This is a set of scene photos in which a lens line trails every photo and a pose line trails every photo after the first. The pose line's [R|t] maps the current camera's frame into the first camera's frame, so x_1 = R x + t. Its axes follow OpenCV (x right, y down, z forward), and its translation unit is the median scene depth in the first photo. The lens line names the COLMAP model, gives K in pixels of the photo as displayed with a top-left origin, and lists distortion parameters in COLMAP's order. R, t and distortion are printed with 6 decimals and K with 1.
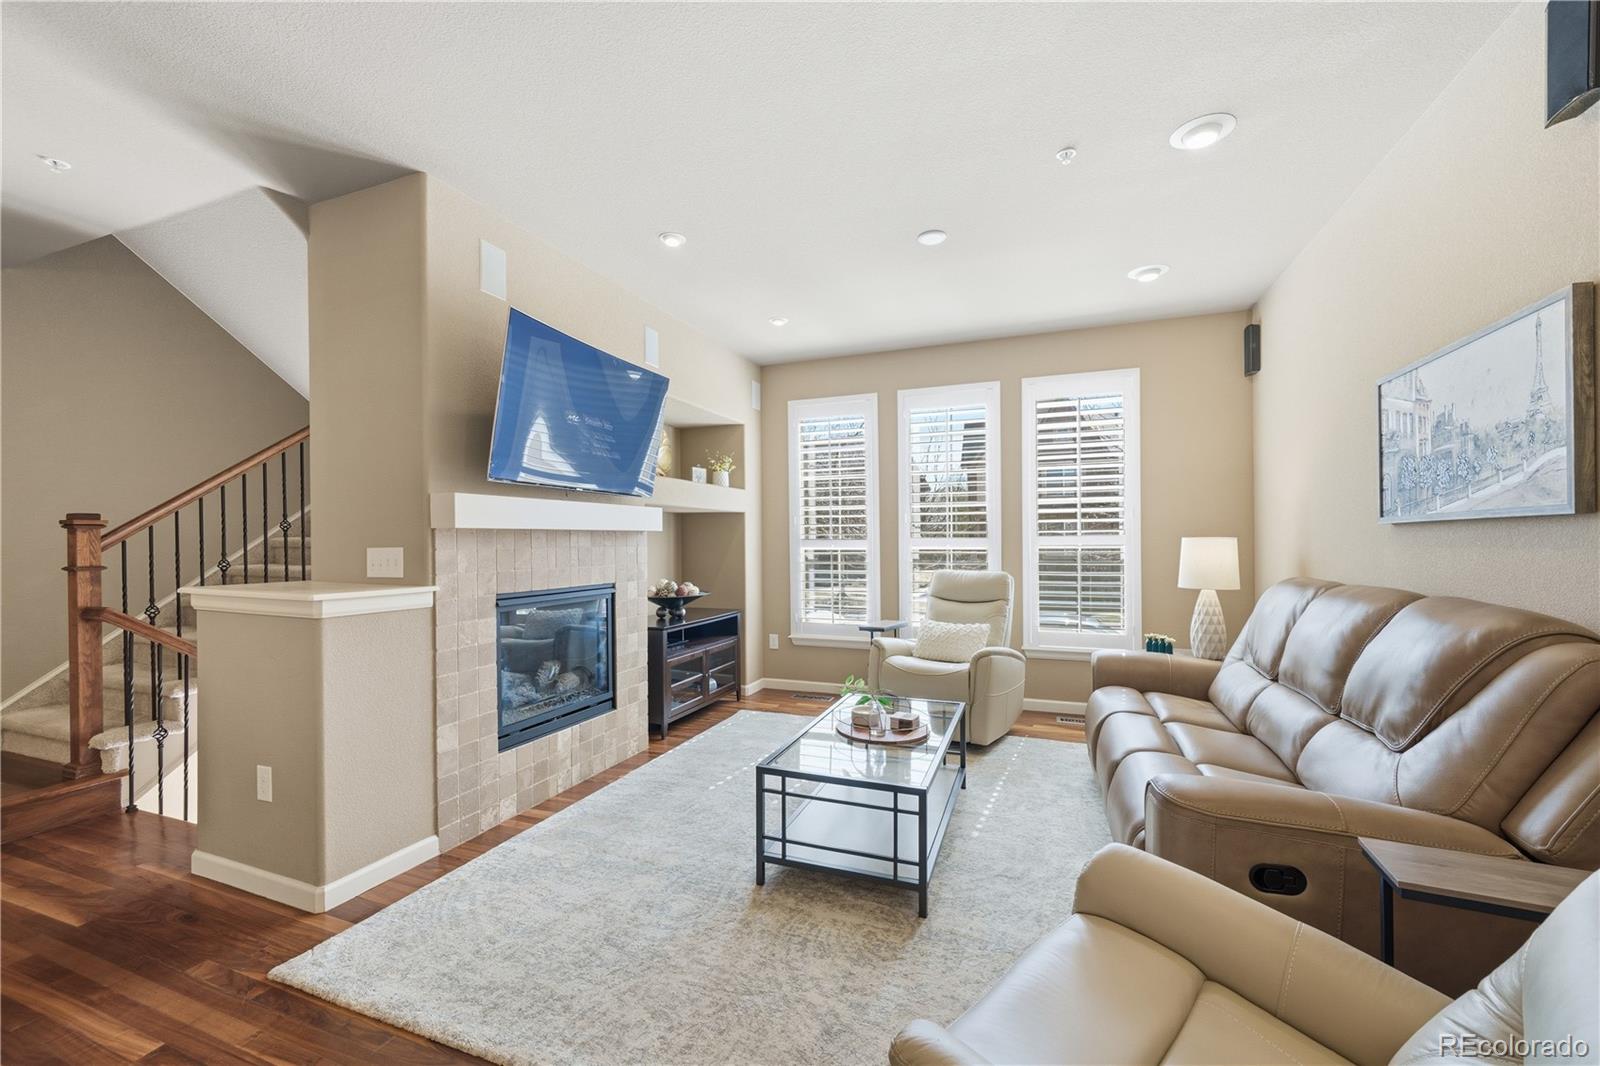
lens RADIAL K [[645.1, 0, 790.9], [0, 645.1, 540.2], [0, 0, 1]] dist [0.002447, 0.000053]
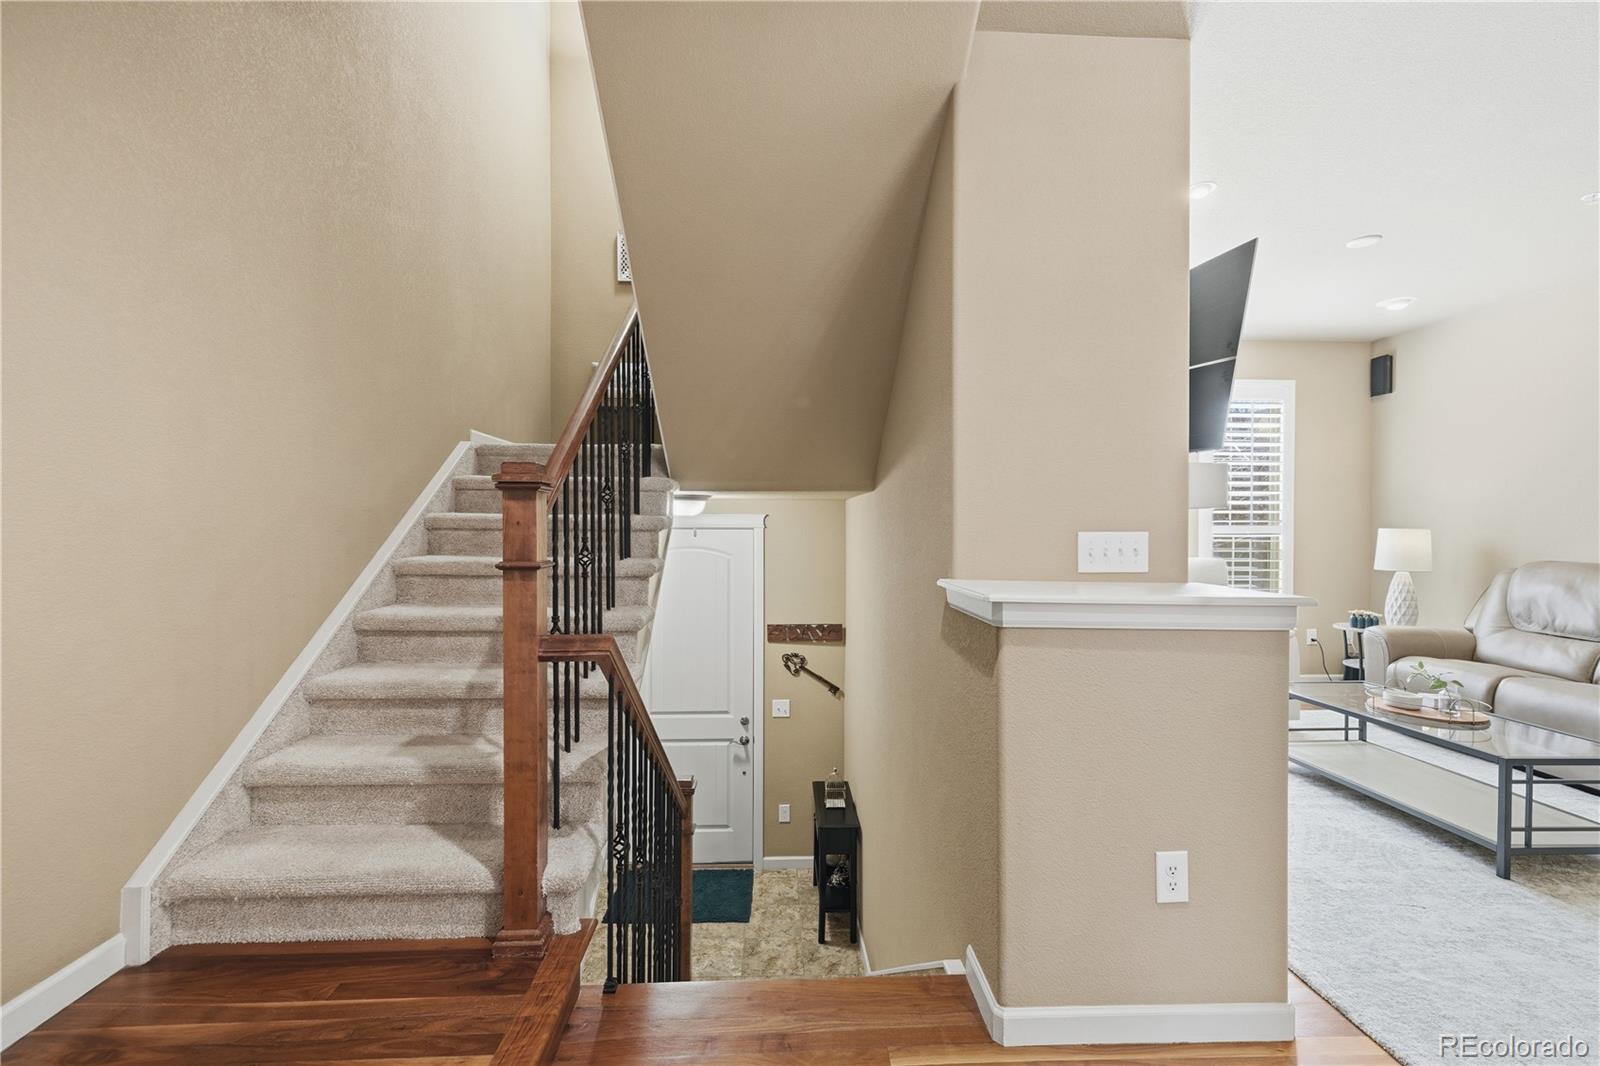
lens RADIAL K [[665.3, 0, 799.7], [0, 665.3, 529.2], [0, 0, 1]] dist [-0.008609, -0.000284]
pose [[0.919022, 0.009115, 0.394101, -0.853803], [-0.010233, 0.999947, 0.000734, 0.007924], [-0.394073, -0.004707, 0.919067, 0.303286]]
